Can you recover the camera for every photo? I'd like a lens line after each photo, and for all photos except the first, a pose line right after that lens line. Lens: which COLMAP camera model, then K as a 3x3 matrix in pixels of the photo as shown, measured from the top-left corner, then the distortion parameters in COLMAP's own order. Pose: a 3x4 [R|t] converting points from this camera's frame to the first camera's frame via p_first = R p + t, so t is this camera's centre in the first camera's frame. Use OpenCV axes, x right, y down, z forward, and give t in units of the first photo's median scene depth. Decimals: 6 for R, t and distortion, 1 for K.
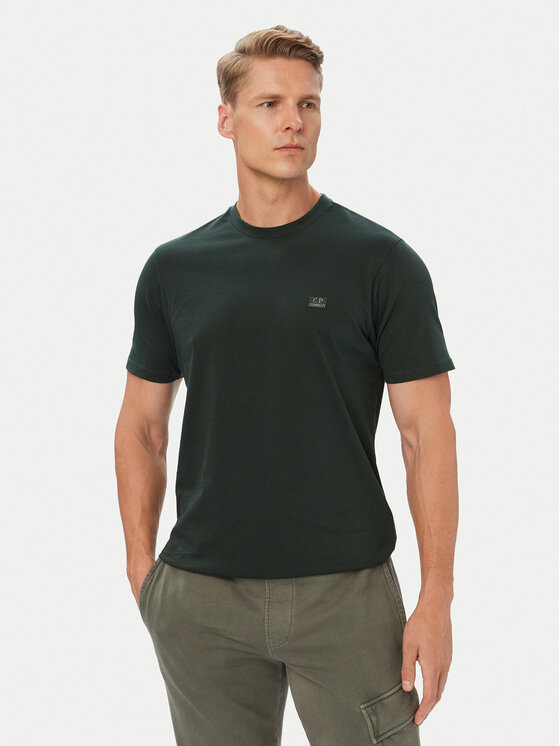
lens RADIAL K [[1338.7, 0, 280.0], [0, 1338.7, 373.0], [0, 0, 1]] dist [-0.011390, -0.023037]
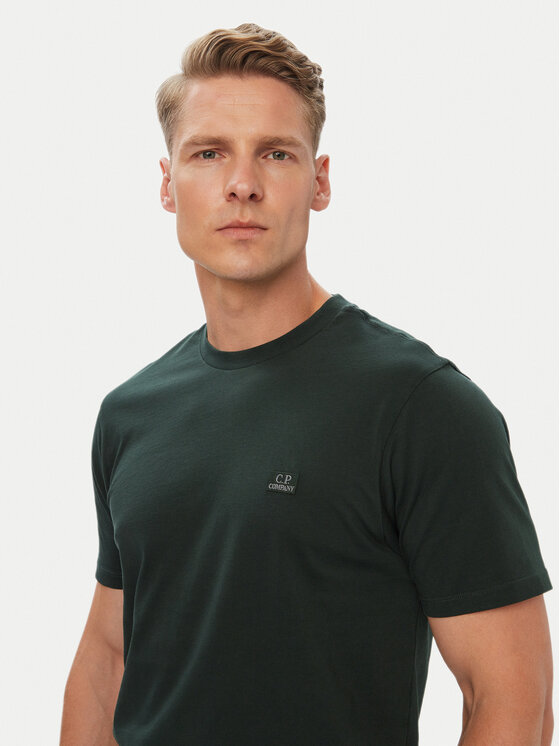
lens RADIAL K [[1032.6, 0, 280.0], [0, 1032.6, 373.0], [0, 0, 1]] dist [0.573375, -0.004061]
pose [[0.977397, -0.013103, -0.211006, 0.123380], [0.008078, 0.999663, -0.024659, -0.088458], [0.211258, 0.022398, 0.977174, 0.530230]]
